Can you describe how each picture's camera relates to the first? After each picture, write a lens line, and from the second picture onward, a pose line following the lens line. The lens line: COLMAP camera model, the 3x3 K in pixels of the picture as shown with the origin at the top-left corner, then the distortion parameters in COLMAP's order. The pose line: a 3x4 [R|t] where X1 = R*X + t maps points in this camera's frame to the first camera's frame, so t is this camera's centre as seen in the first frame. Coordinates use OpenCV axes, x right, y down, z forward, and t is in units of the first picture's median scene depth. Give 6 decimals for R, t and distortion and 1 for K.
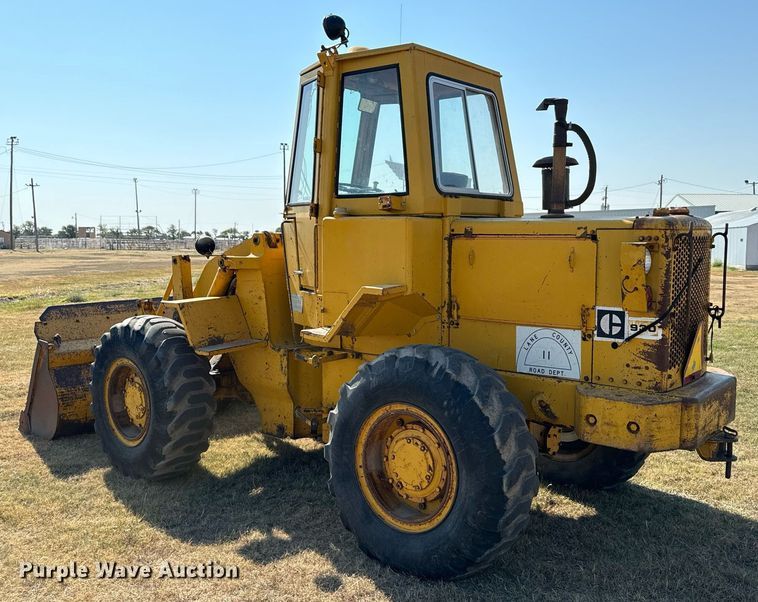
lens RADIAL K [[677.6, 0, 379.4], [0, 677.6, 287.9], [0, 0, 1]] dist [0.035486, -0.007168]
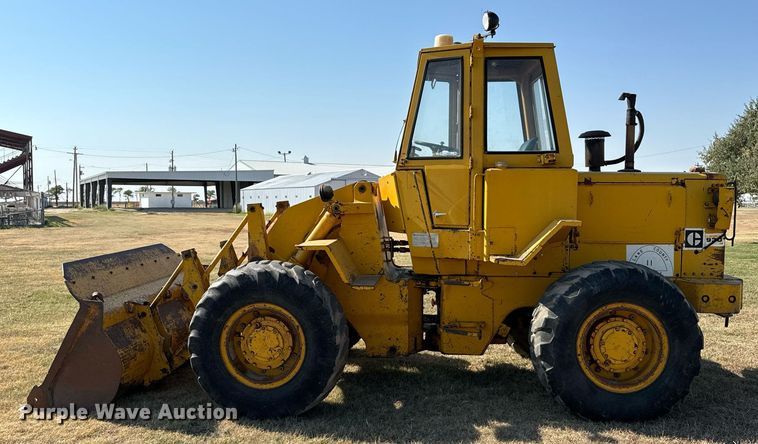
lens RADIAL K [[584.8, 0, 313.8], [0, 584.8, 222.5], [0, 0, 1]] dist [-0.001016, -0.004681]
pose [[0.847361, -0.028079, 0.530275, -1.108358], [0.041619, 0.999041, -0.013604, -0.003678], [-0.529384, 0.033597, 0.847717, 0.301053]]
